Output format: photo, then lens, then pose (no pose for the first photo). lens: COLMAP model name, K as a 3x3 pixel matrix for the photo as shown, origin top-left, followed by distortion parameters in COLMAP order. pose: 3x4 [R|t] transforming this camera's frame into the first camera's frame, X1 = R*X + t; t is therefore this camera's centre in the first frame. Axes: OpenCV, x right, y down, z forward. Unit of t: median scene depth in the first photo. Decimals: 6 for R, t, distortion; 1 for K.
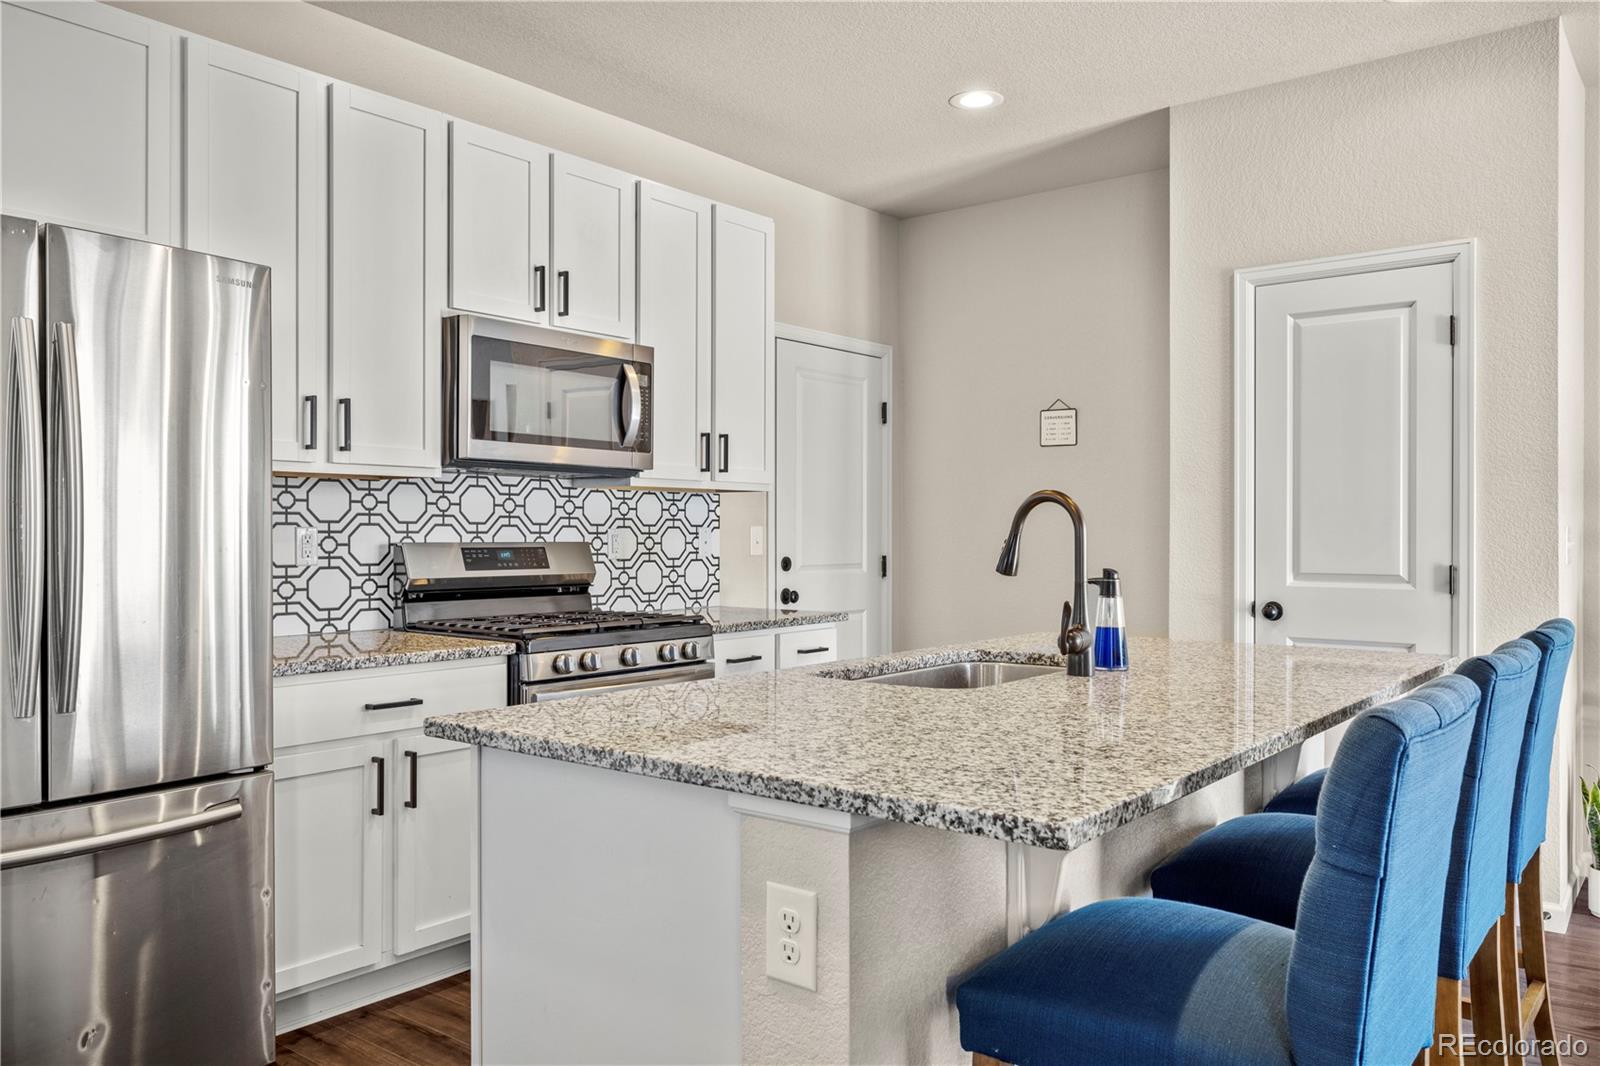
lens RADIAL K [[1193.2, 0, 787.6], [0, 1193.2, 539.4], [0, 0, 1]] dist [0.007309, -0.007771]
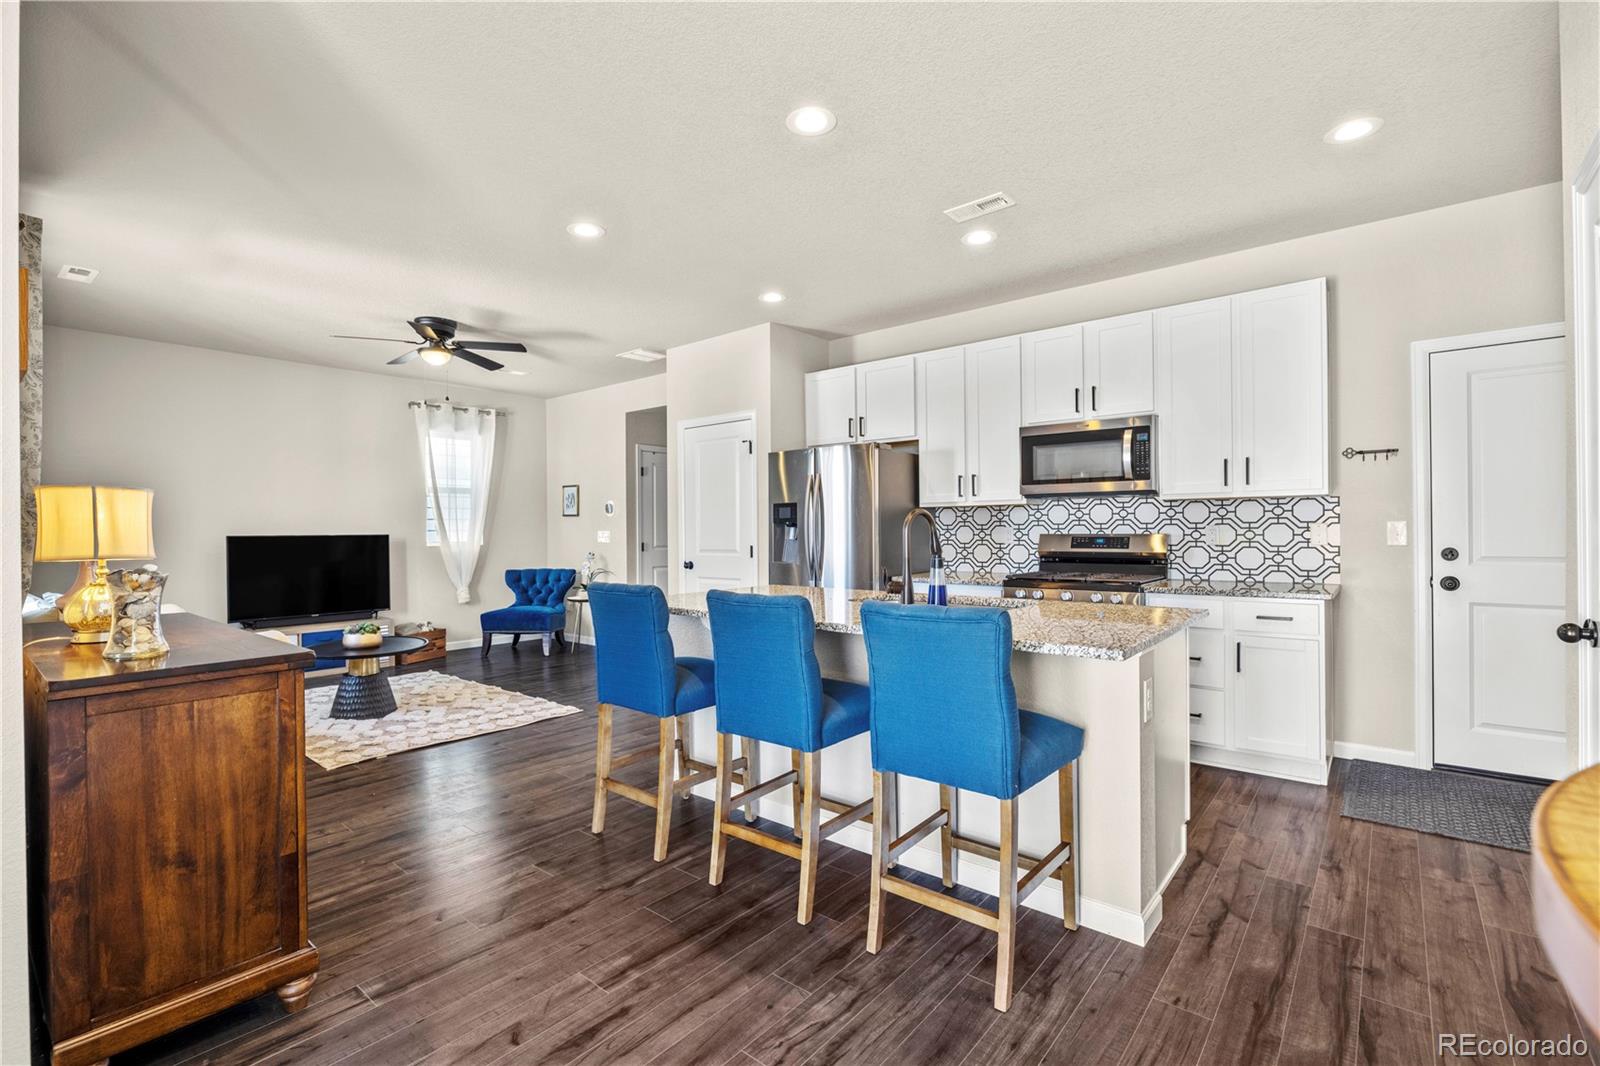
lens RADIAL K [[713.9, 0, 800.2], [0, 713.9, 532.9], [0, 0, 1]] dist [-0.014940, -0.000077]
pose [[-0.015451, 0.002816, -0.999877, 0.993688], [0.002698, 0.999993, 0.002774, -0.004051], [0.999877, -0.002655, -0.015458, 0.614161]]
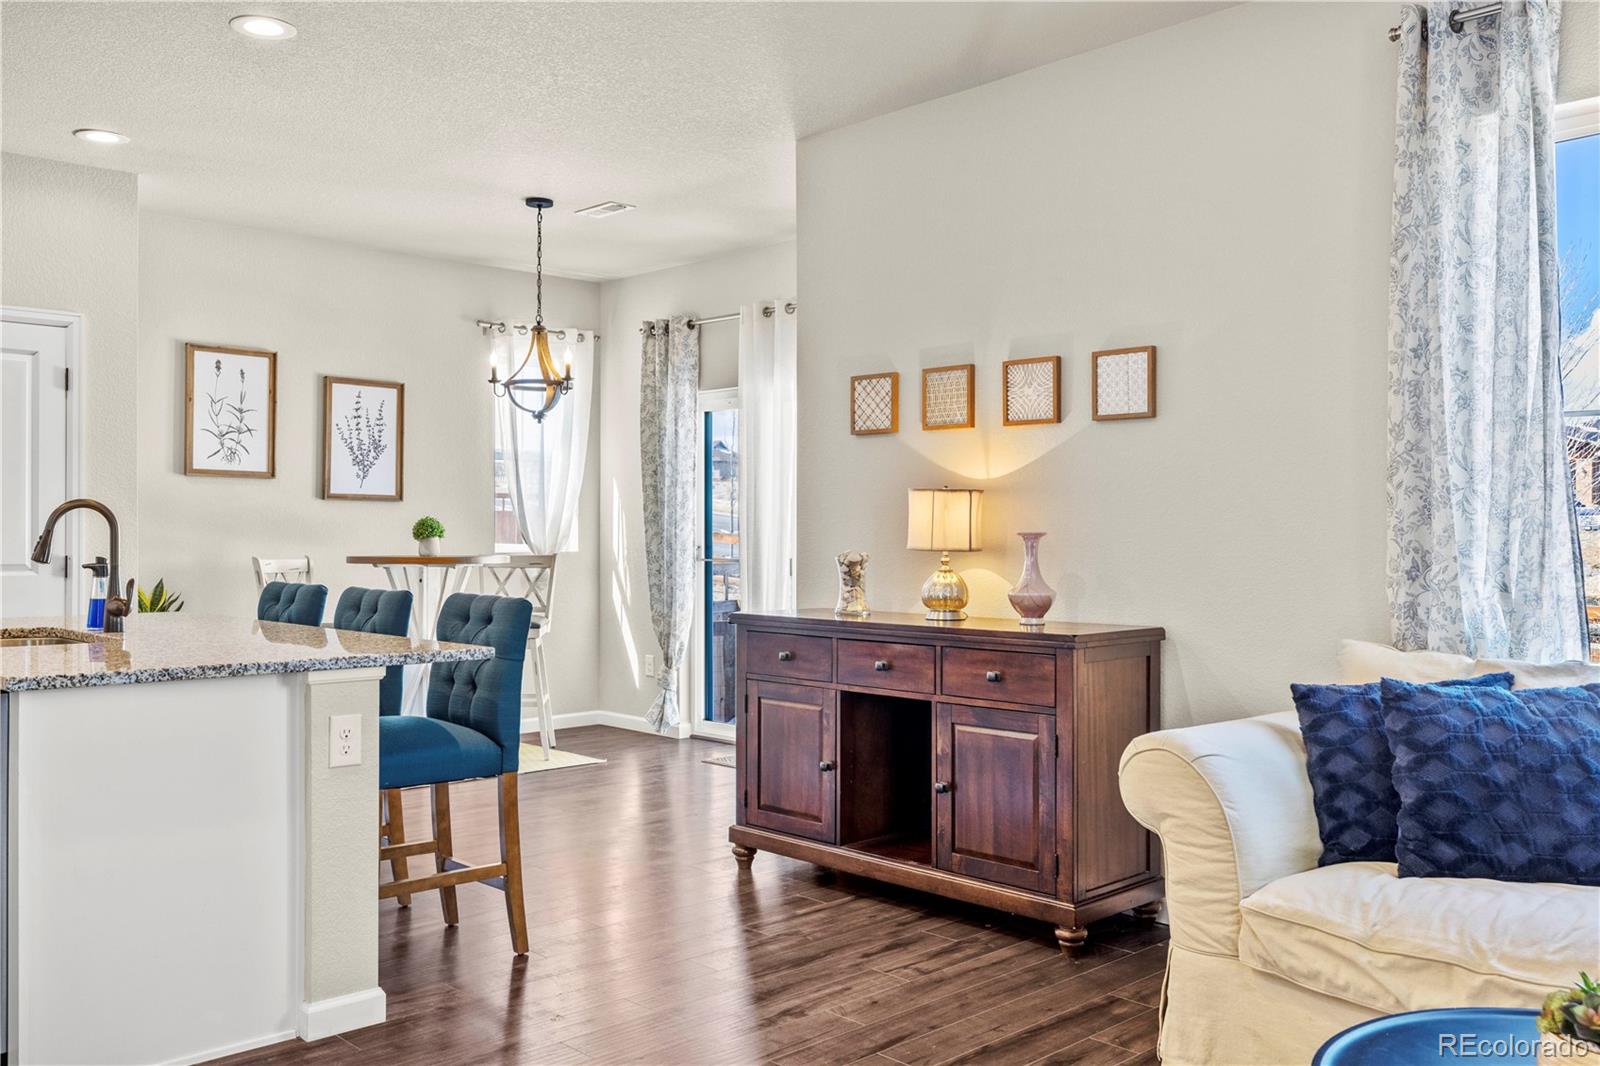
lens RADIAL K [[1347.1, 0, 791.8], [0, 1347.1, 533.1], [0, 0, 1]] dist [0.002575, -0.001927]
pose [[0.136740, 0.001738, 0.990605, -0.878689], [0.003213, 0.999992, -0.002198, 0.002390], [-0.990602, 0.003483, 0.136733, -0.002158]]
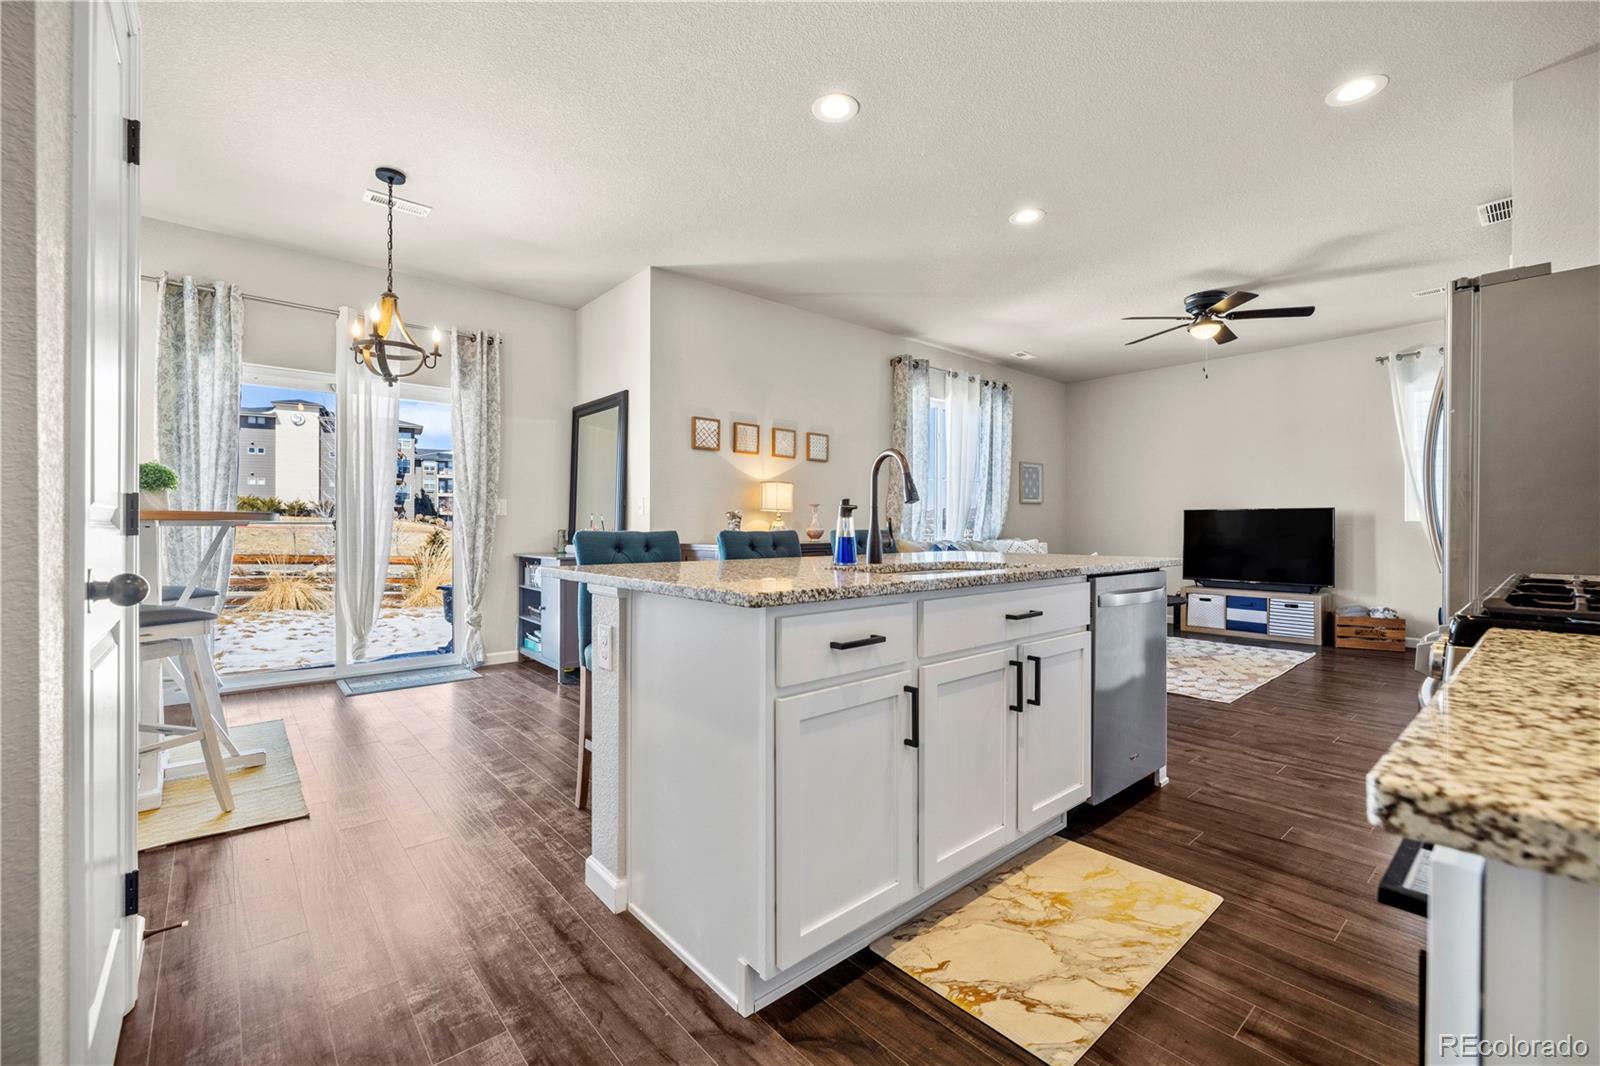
lens RADIAL K [[671.4, 0, 796.7], [0, 671.4, 528.5], [0, 0, 1]] dist [0.000863, 0.000228]
pose [[-0.984208, -0.000830, 0.177014, 0.135187], [0.000535, 0.999970, 0.007668, 0.041749], [-0.177015, 0.007642, -0.984178, 1.402368]]
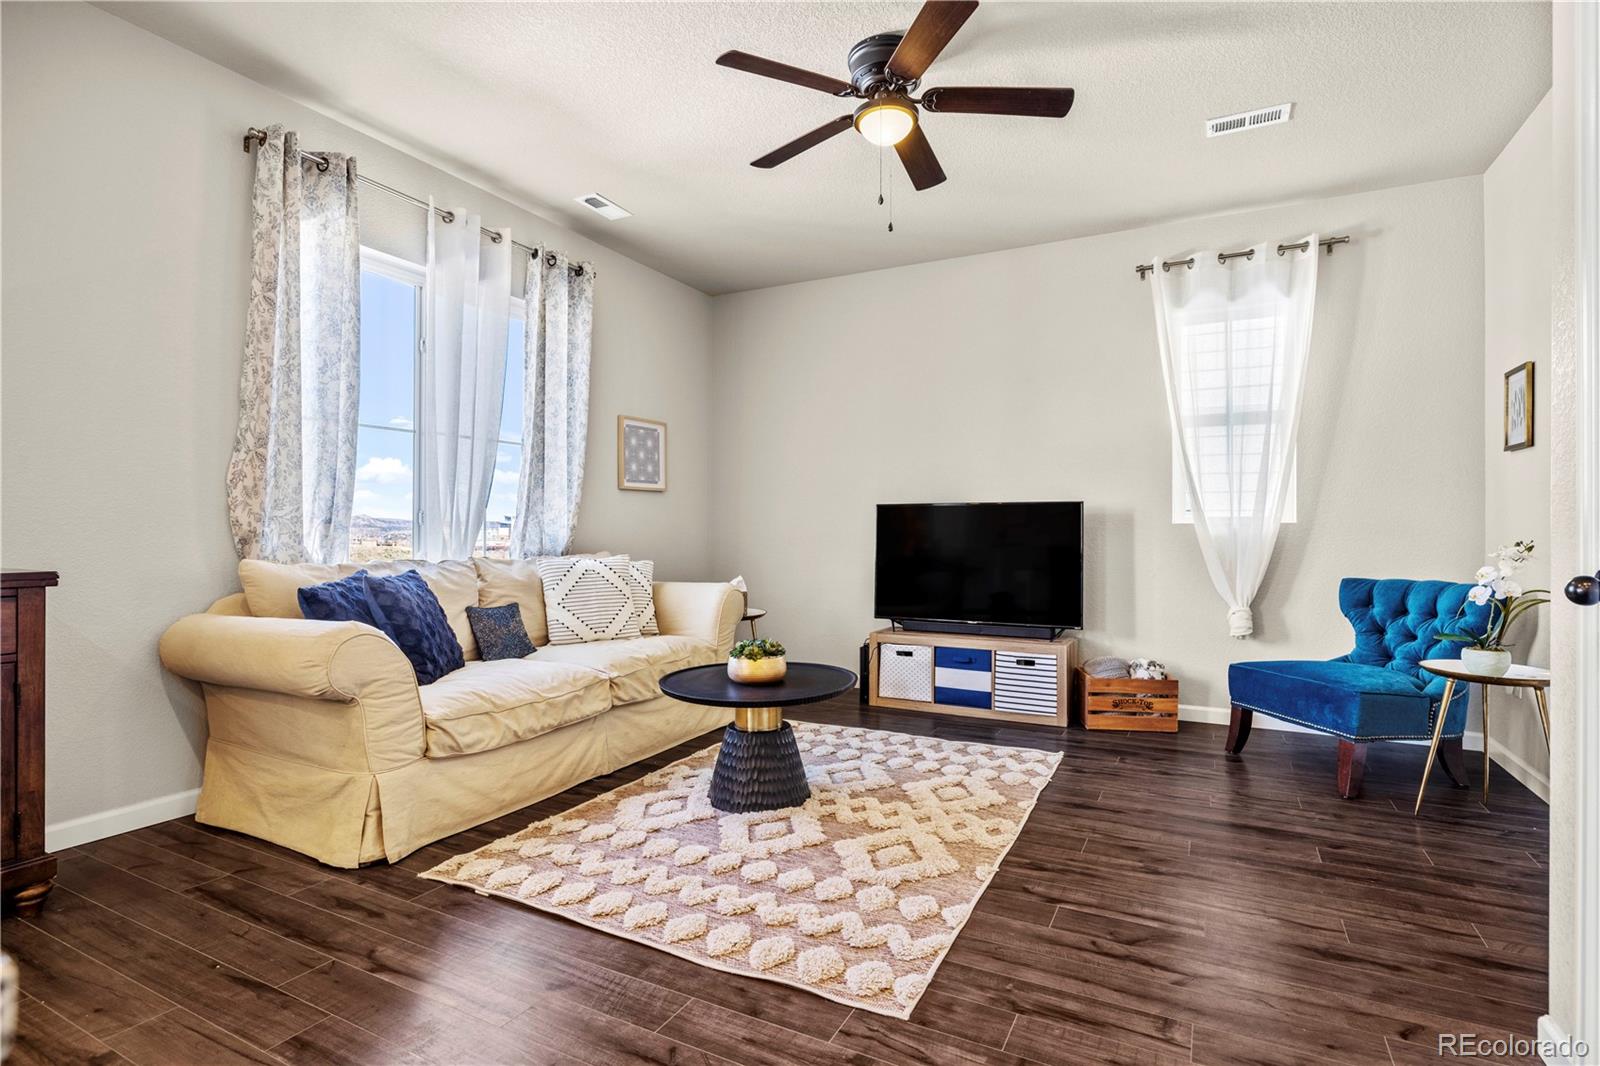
lens RADIAL K [[798.0, 0, 789.8], [0, 798.0, 531.1], [0, 0, 1]] dist [-0.001542, 0.002345]
pose [[-0.982490, -0.002770, -0.186296, -0.217116], [-0.003453, 0.999988, 0.003341, 0.046728], [0.186284, 0.003926, -0.982488, 0.632991]]
